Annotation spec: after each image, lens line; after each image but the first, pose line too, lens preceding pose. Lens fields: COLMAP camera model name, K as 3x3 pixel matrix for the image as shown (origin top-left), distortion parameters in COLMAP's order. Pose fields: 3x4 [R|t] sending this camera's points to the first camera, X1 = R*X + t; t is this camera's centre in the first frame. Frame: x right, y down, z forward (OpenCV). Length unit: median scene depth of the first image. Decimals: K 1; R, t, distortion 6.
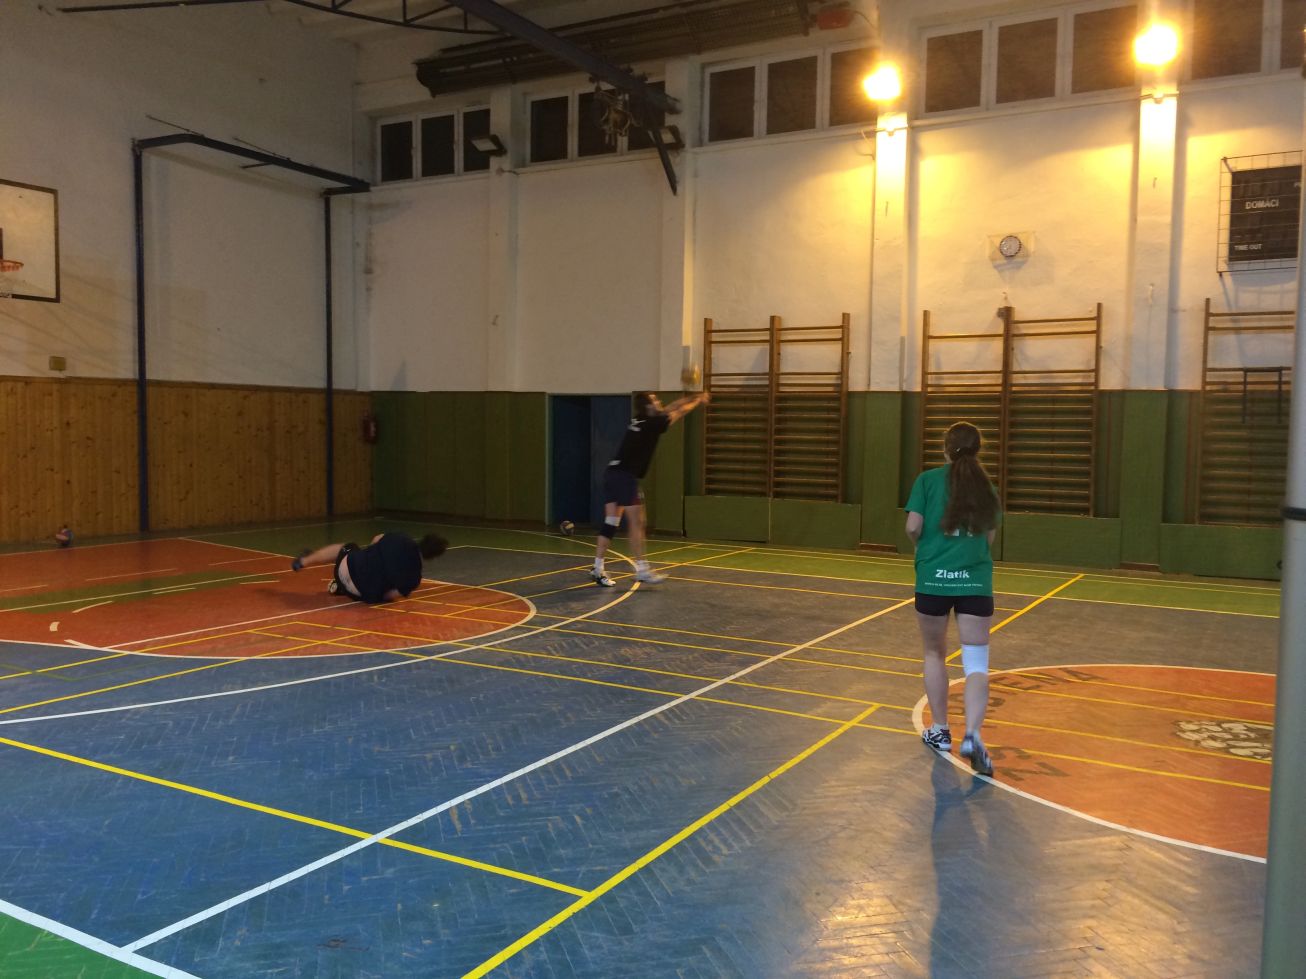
lens RADIAL K [[1117.0, 0, 655.3], [0, 1117.0, 486.4], [0, 0, 1]] dist [0.086590, -0.117974]
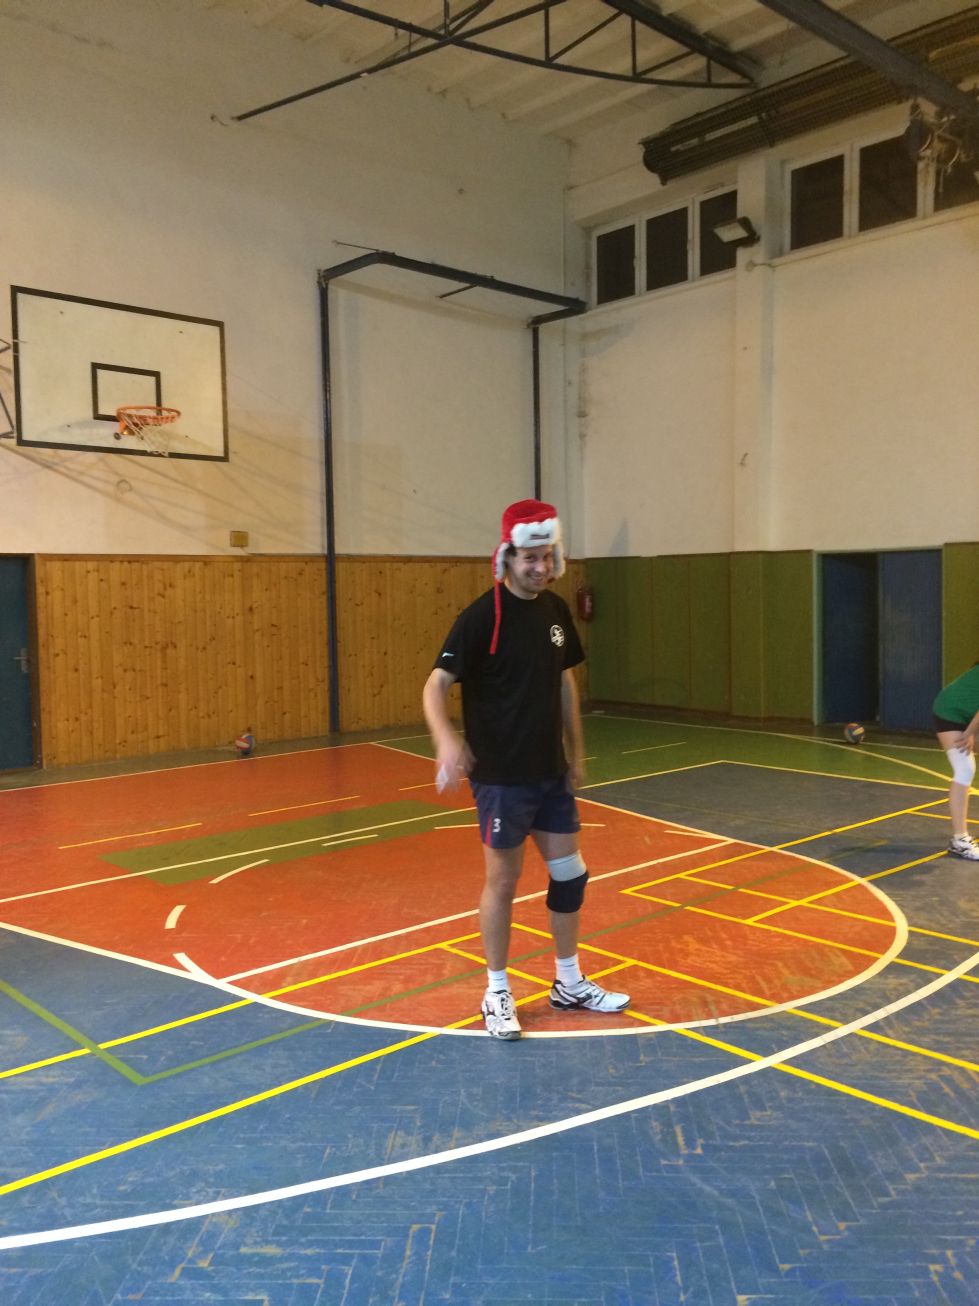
lens RADIAL K [[1130.1, 0, 484.8], [0, 1130.1, 645.7], [0, 0, 1]] dist [0.078010, -0.113158]
pose [[0.949176, -0.012522, -0.314498, -0.073565], [0.010145, 0.999906, -0.009195, -0.015934], [0.314583, 0.005538, 0.949214, 0.218213]]
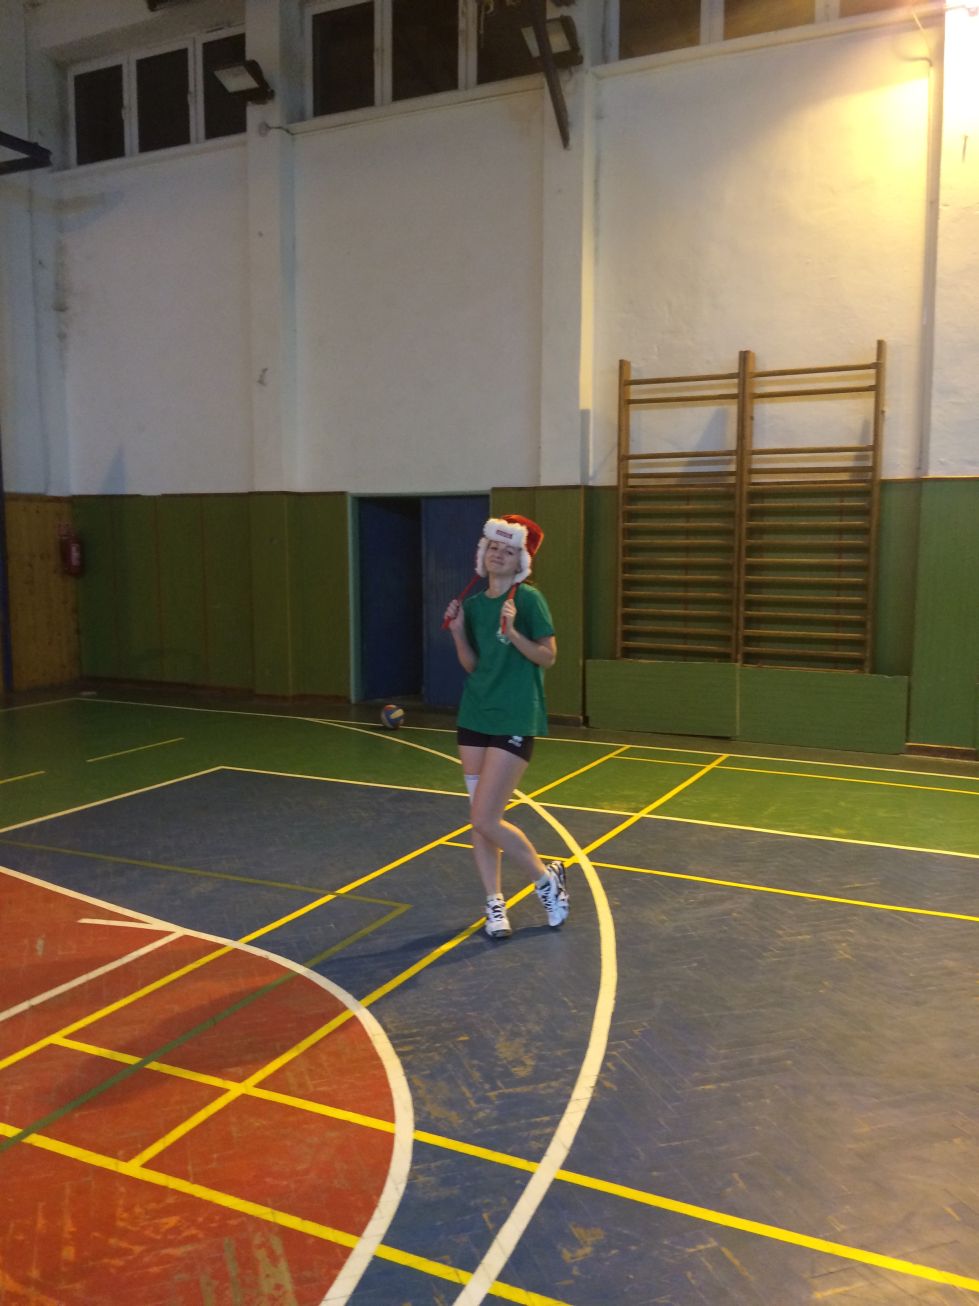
lens RADIAL K [[1130.1, 0, 484.8], [0, 1130.1, 645.7], [0, 0, 1]] dist [0.078010, -0.113158]
pose [[0.998730, -0.019744, 0.046361, -0.056808], [0.017796, 0.998957, 0.042052, -0.025951], [-0.047143, -0.041174, 0.998039, 0.392389]]
